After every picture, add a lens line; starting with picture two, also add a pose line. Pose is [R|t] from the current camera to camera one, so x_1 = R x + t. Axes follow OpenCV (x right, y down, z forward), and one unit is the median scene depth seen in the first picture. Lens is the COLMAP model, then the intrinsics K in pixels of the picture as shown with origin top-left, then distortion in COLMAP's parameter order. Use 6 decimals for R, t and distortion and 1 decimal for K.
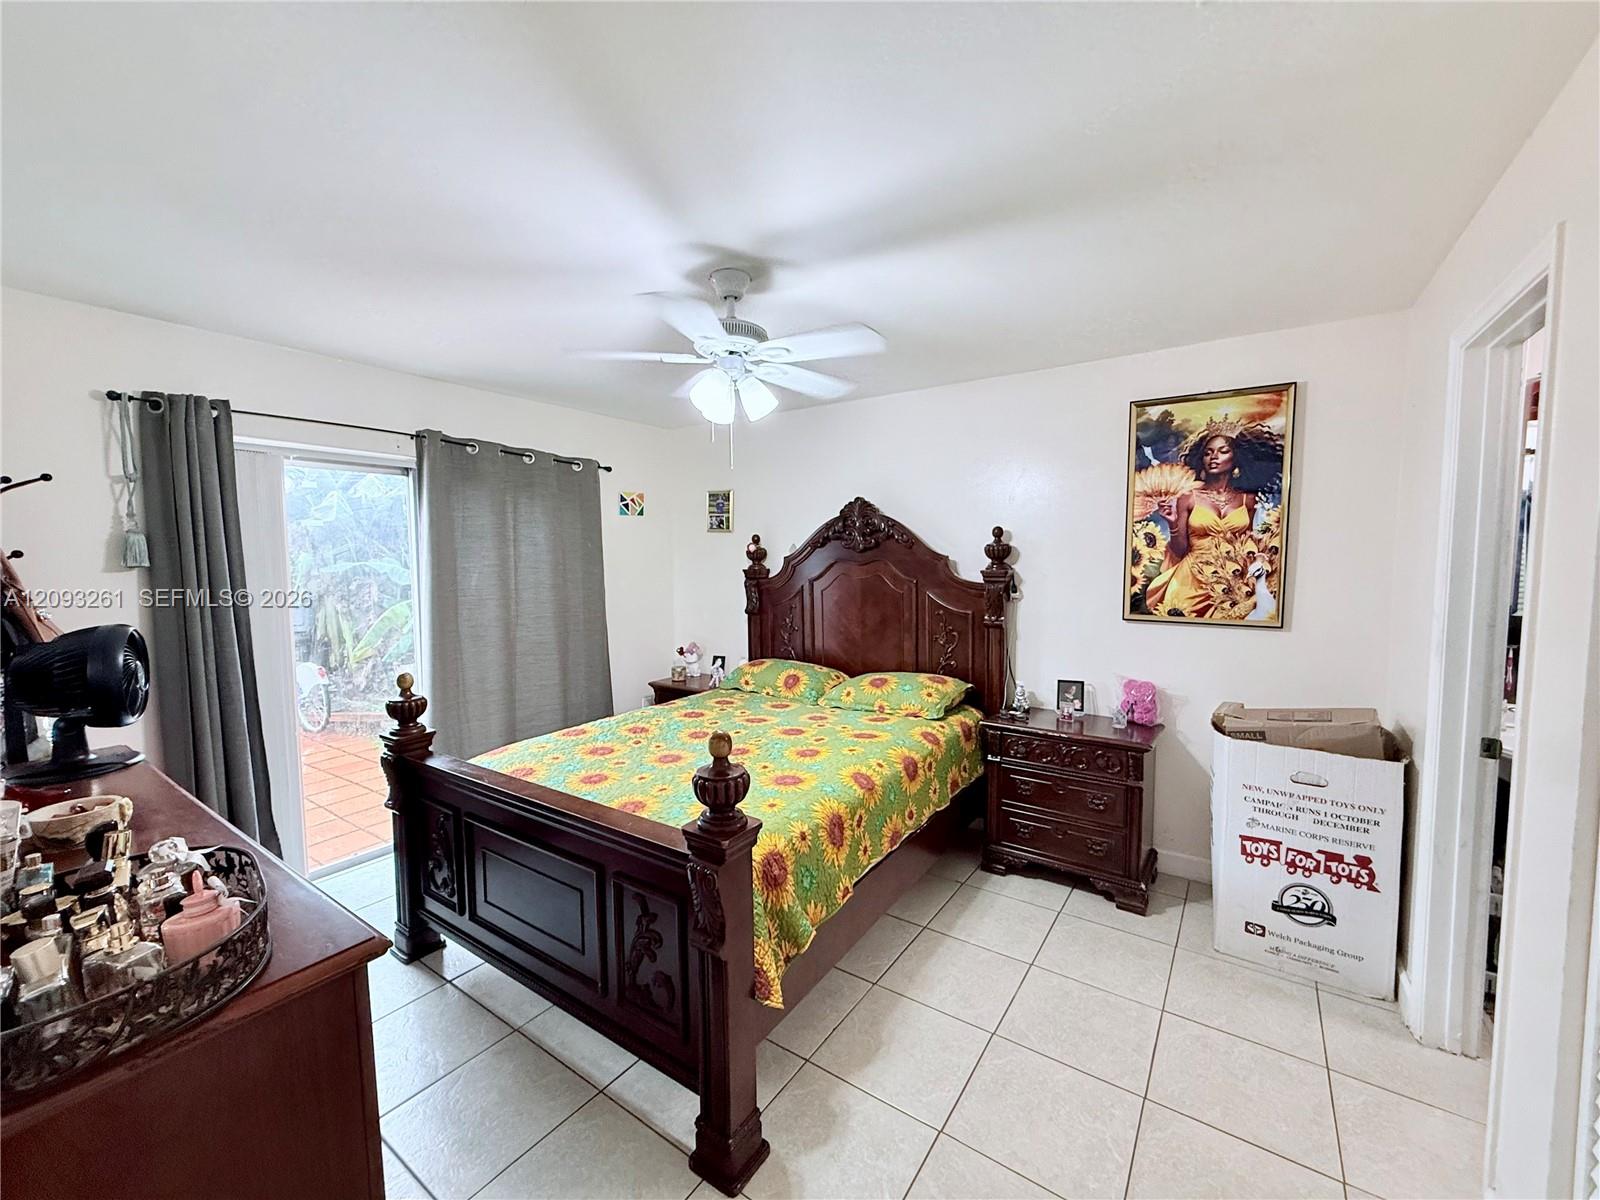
lens RADIAL K [[640.8, 0, 803.5], [0, 640.8, 600.6], [0, 0, 1]] dist [-0.003489, -0.000040]
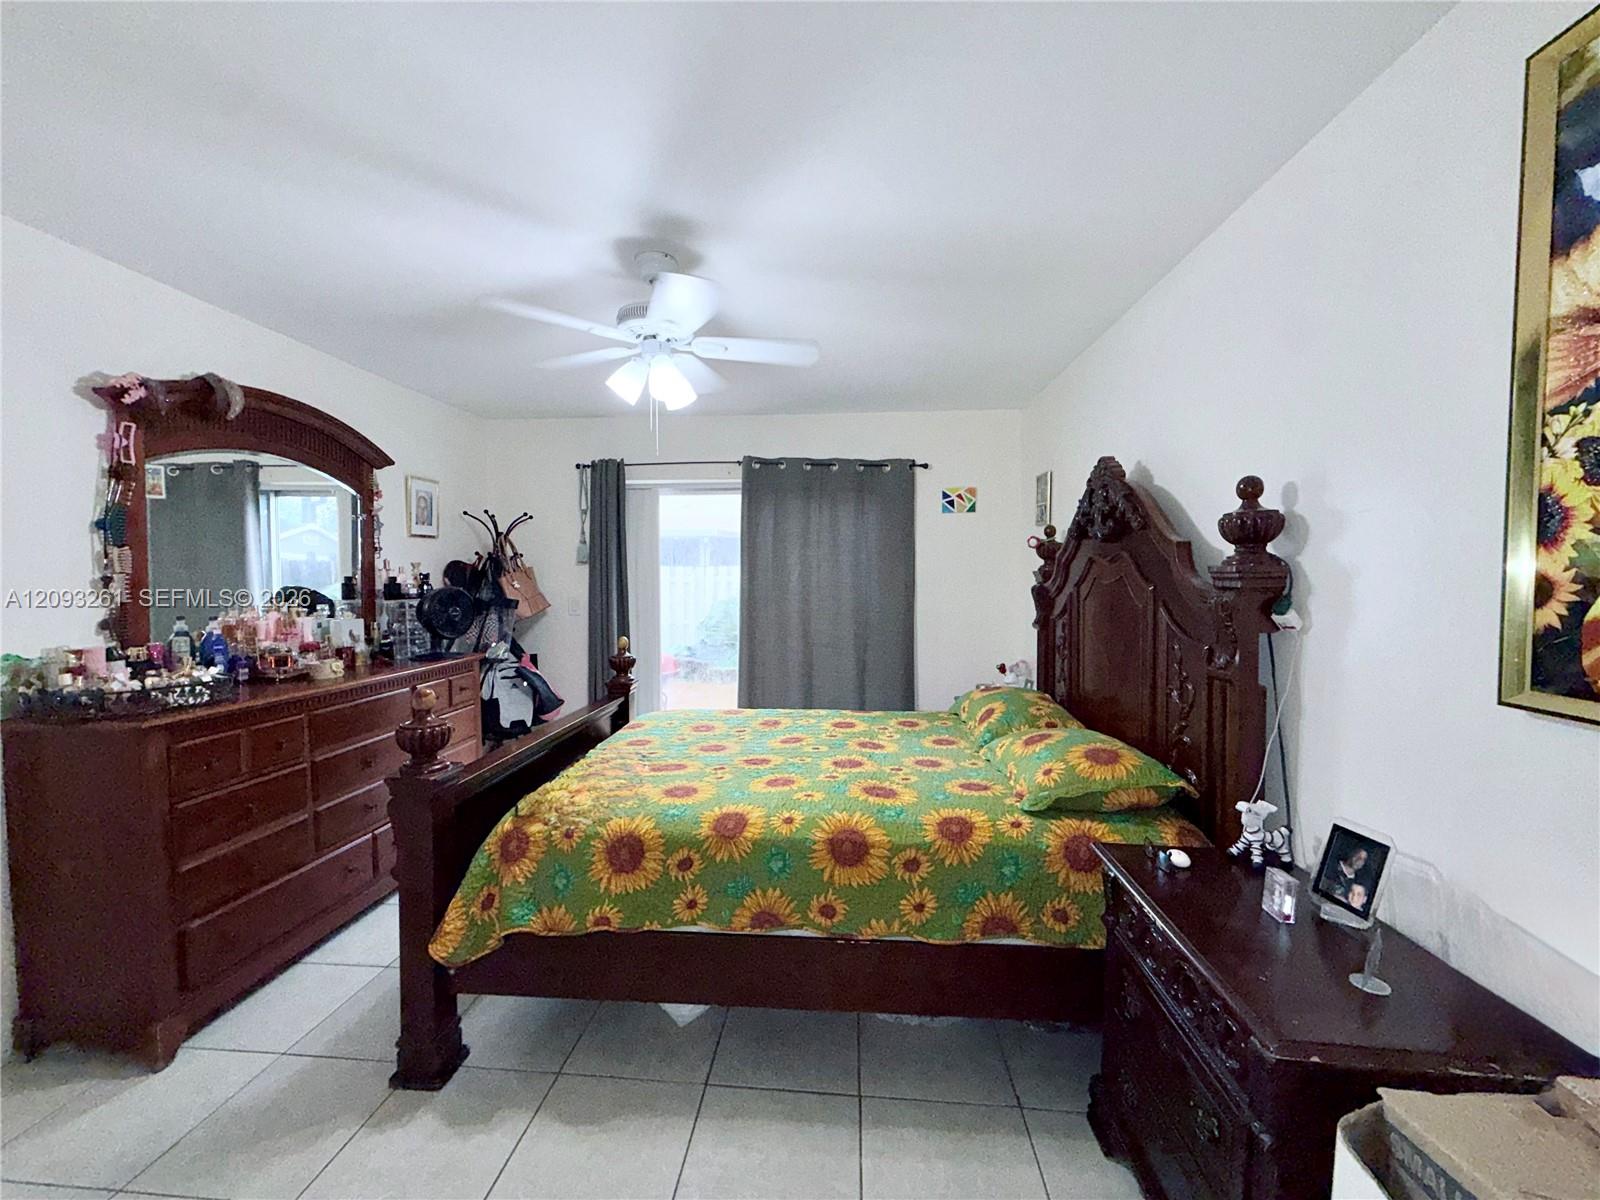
lens RADIAL K [[640.8, 0, 800.6], [0, 640.8, 602.9], [0, 0, 1]] dist [-0.003489, -0.000040]
pose [[0.498962, 0.045453, -0.865431, 0.611158], [-0.063140, 0.997876, 0.016006, -0.005859], [0.864321, 0.046657, 0.500772, 0.507186]]
